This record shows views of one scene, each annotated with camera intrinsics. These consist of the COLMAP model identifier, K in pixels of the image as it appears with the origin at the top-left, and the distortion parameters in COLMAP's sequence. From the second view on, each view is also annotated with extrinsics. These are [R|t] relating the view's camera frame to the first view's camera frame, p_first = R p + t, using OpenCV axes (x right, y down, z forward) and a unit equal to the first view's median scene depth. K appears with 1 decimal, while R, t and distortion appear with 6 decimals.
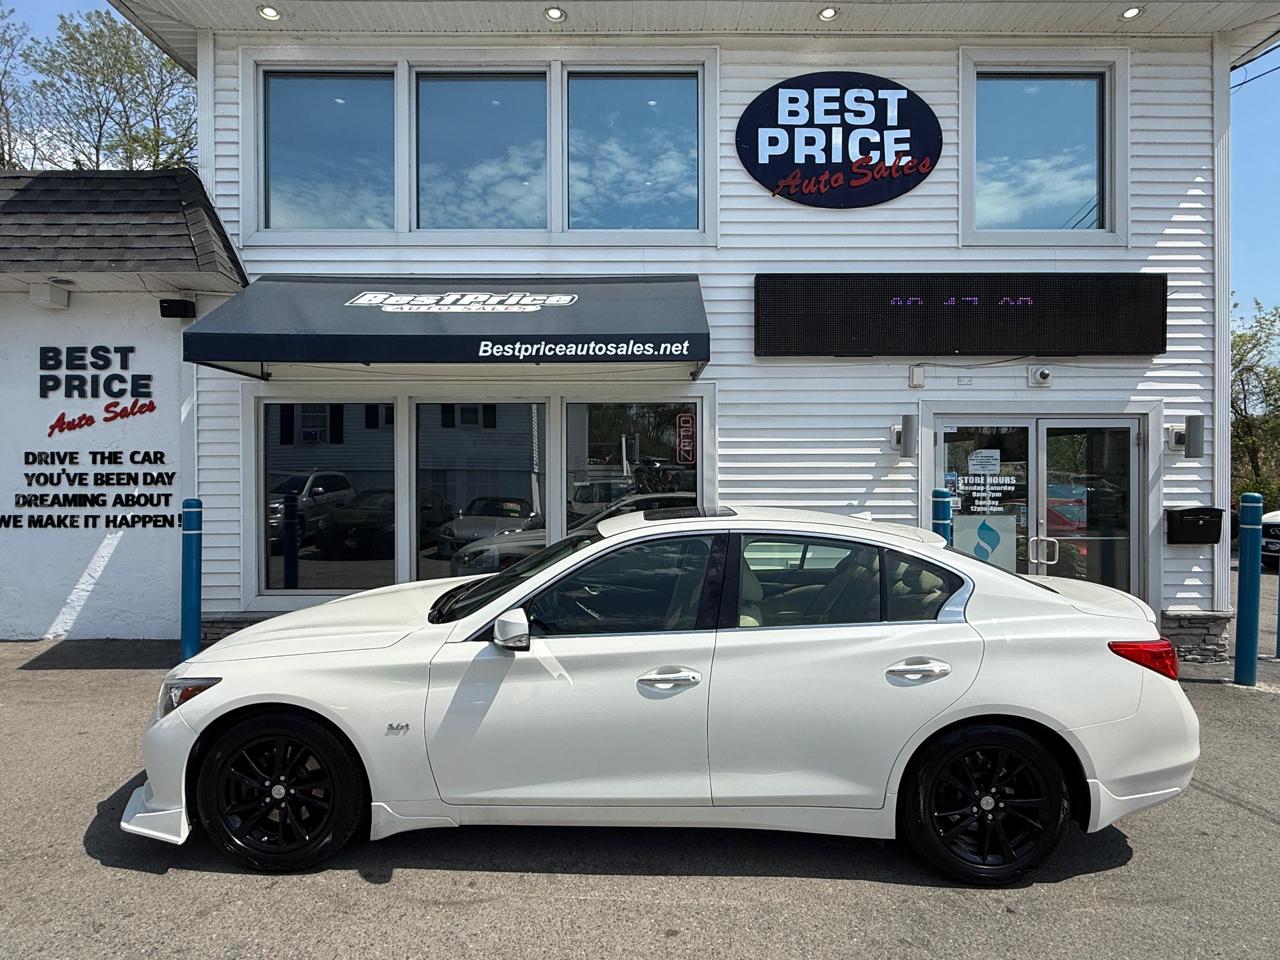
lens RADIAL K [[672.6, 0, 640.0], [0, 672.6, 480.0], [0, 0, 1]] dist [-0.000148, -0.000093]
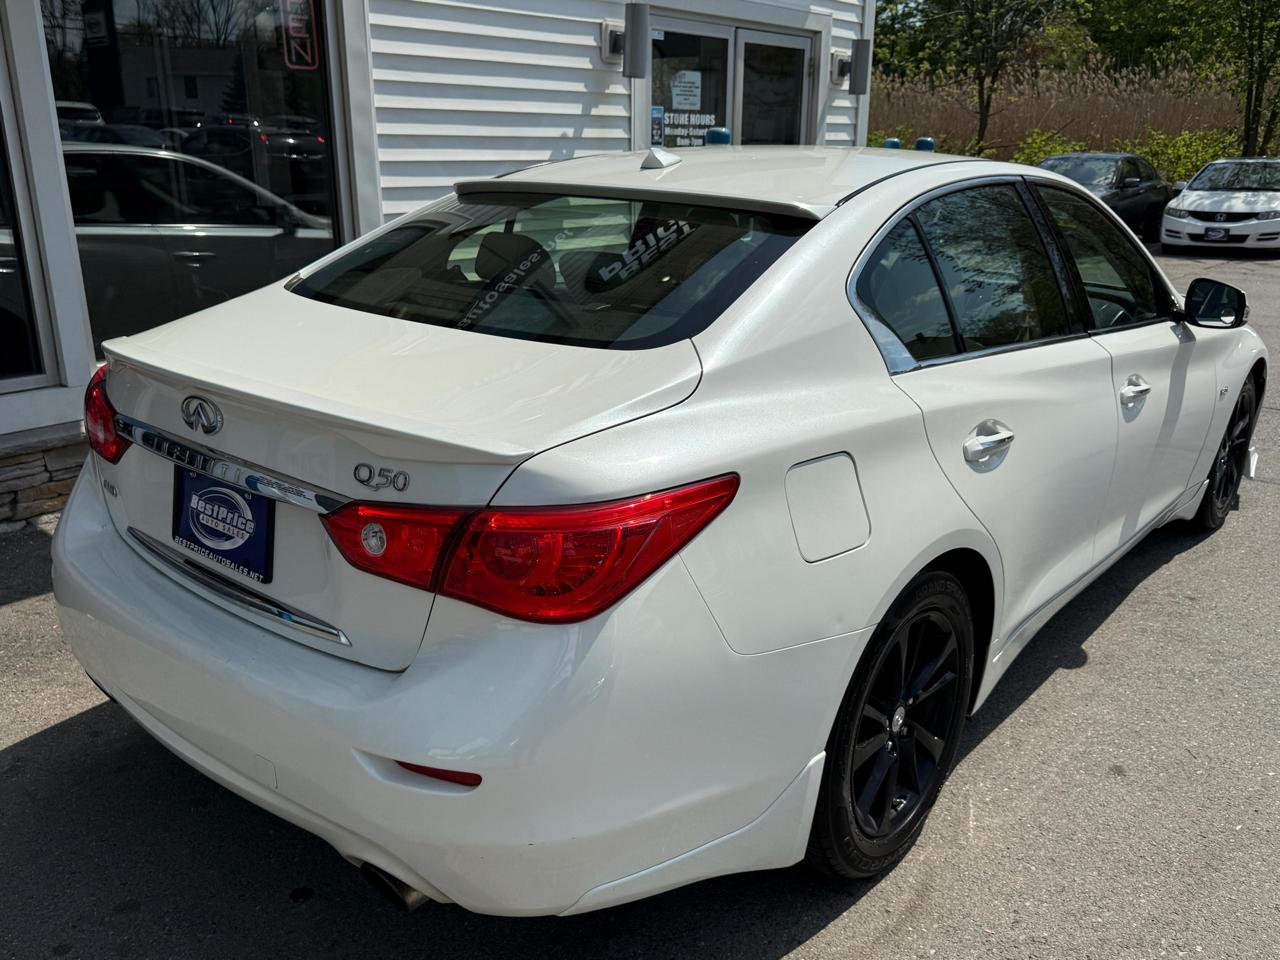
lens RADIAL K [[1055.8, 0, 636.6], [0, 1055.8, 480.1], [0, 0, 1]] dist [0.057145, -0.086328]
pose [[0.644526, -0.227950, 0.729812, -0.403641], [-0.006071, 0.952967, 0.303012, 0.023774], [-0.764559, -0.199730, 0.612828, 0.307860]]
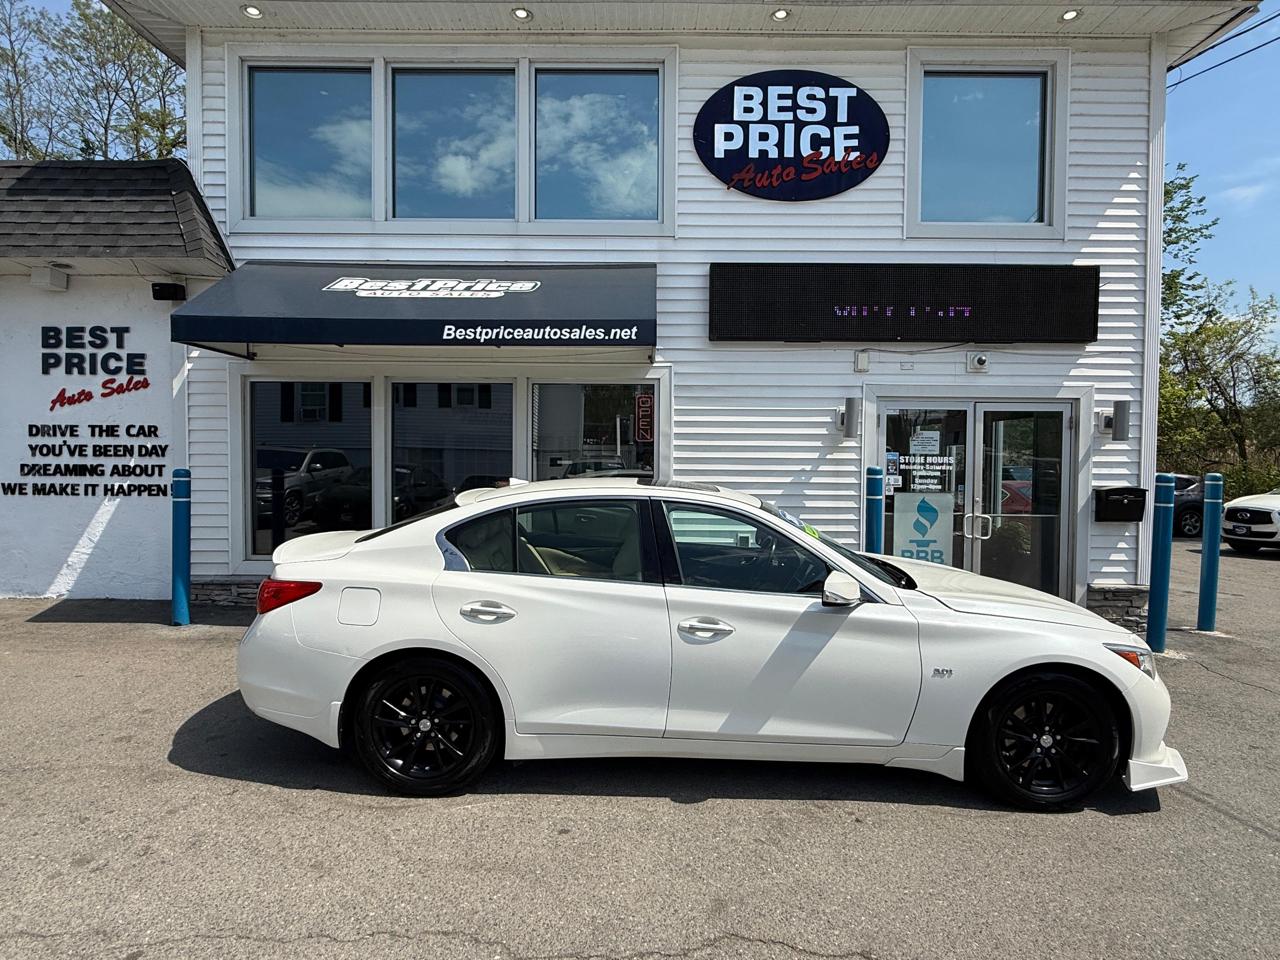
lens RADIAL K [[670.5, 0, 640.8], [0, 670.5, 478.0], [0, 0, 1]] dist [-0.000097, 0.000023]
pose [[0.999916, 0.010047, -0.008188, 0.073963], [-0.009850, 0.999669, 0.023765, 0.008490], [0.008424, -0.023682, 0.999684, -0.066116]]
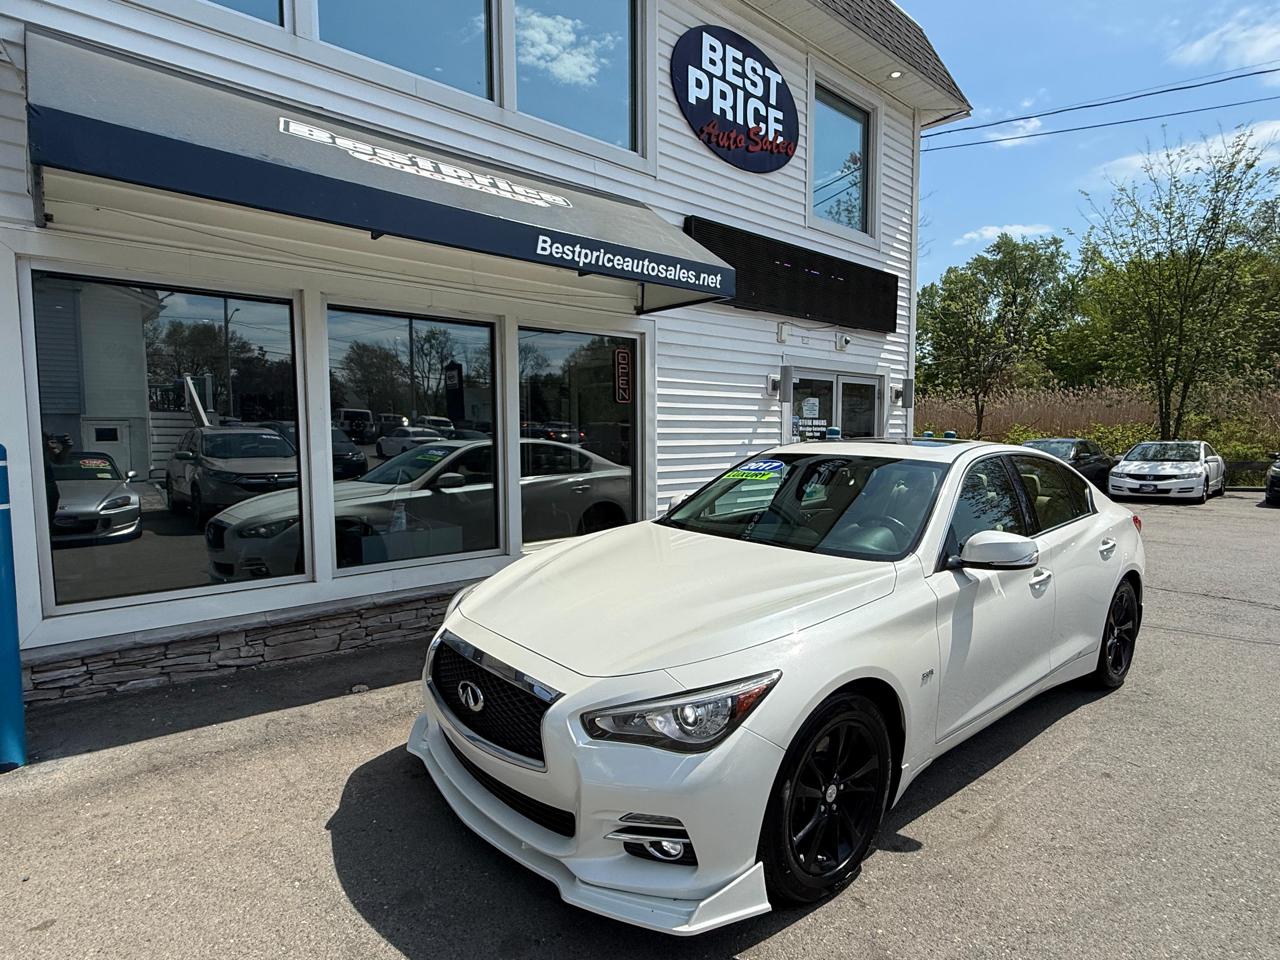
lens RADIAL K [[672.6, 0, 640.0], [0, 672.6, 480.0], [0, 0, 1]] dist [-0.000148, -0.000093]
pose [[0.761051, -0.046649, 0.647013, -0.549384], [0.002788, 0.997637, 0.068649, 0.020307], [-0.648686, -0.050441, 0.759383, 0.260670]]
